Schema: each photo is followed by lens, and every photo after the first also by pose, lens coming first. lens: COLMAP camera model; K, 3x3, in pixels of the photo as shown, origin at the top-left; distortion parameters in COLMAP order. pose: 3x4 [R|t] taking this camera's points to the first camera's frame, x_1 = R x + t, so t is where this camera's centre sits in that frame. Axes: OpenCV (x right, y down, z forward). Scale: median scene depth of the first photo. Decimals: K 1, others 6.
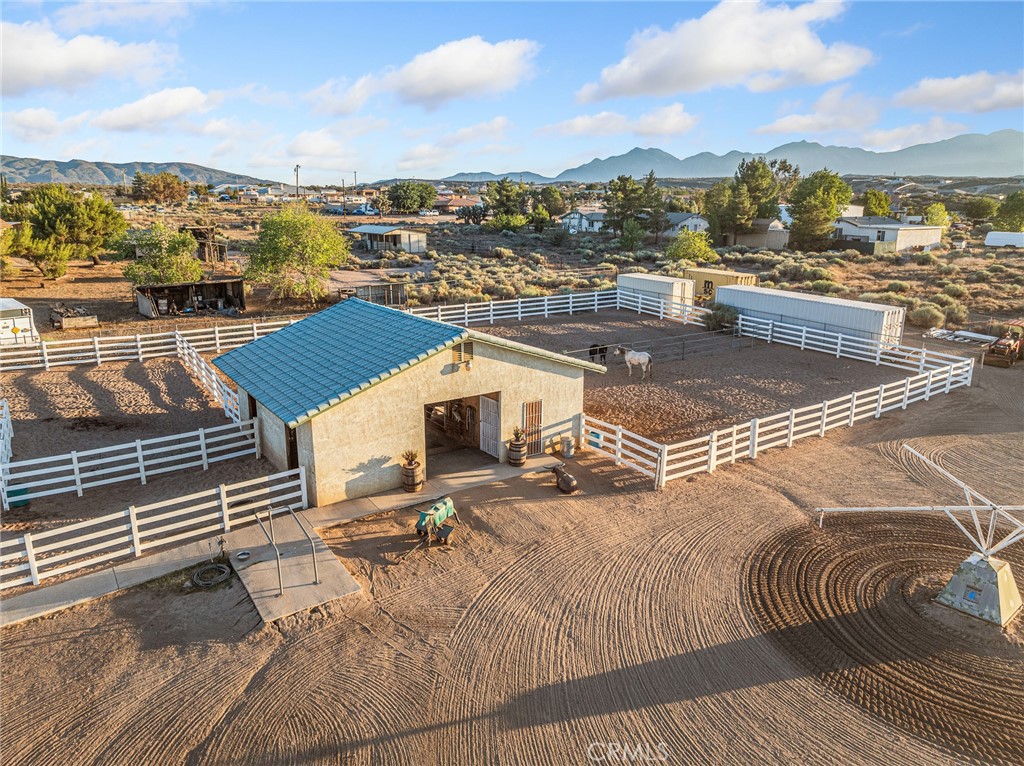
lens RADIAL K [[720.8, 0, 512.0], [0, 720.8, 383.0], [0, 0, 1]] dist [-0.039533, 0.004695]
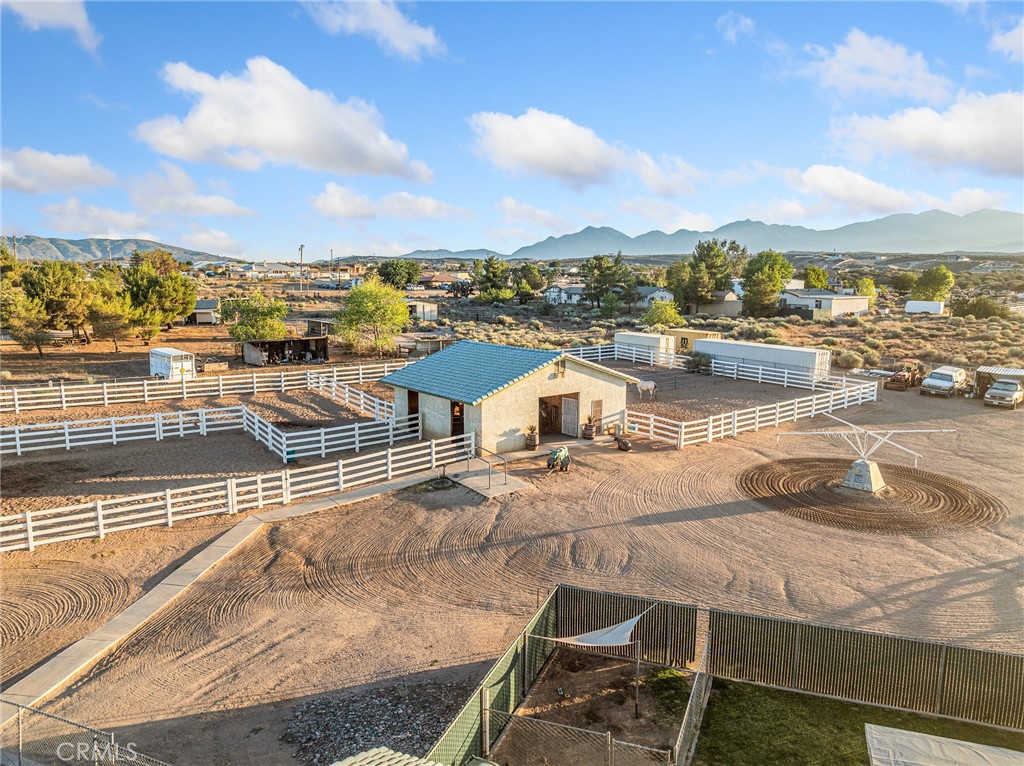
lens RADIAL K [[720.8, 0, 512.0], [0, 720.8, 383.0], [0, 0, 1]] dist [-0.039533, 0.004695]
pose [[0.998265, -0.009449, 0.058117, -0.117887], [0.015326, 0.994715, -0.101520, 0.069049], [-0.056851, 0.102234, 0.993134, -0.268149]]
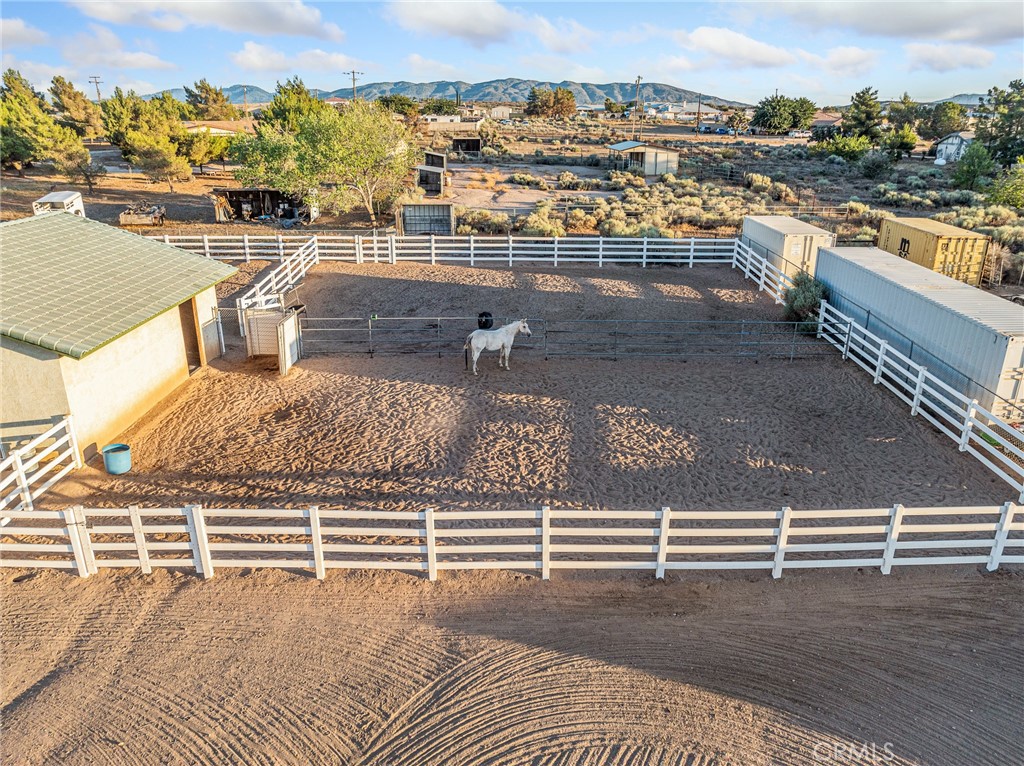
lens RADIAL K [[720.8, 0, 512.0], [0, 720.8, 383.0], [0, 0, 1]] dist [-0.039533, 0.004695]
pose [[0.824237, 0.200461, -0.529574, 0.369333], [-0.146854, 0.978915, 0.141985, -0.065230], [0.546871, -0.039259, 0.836296, 0.342547]]
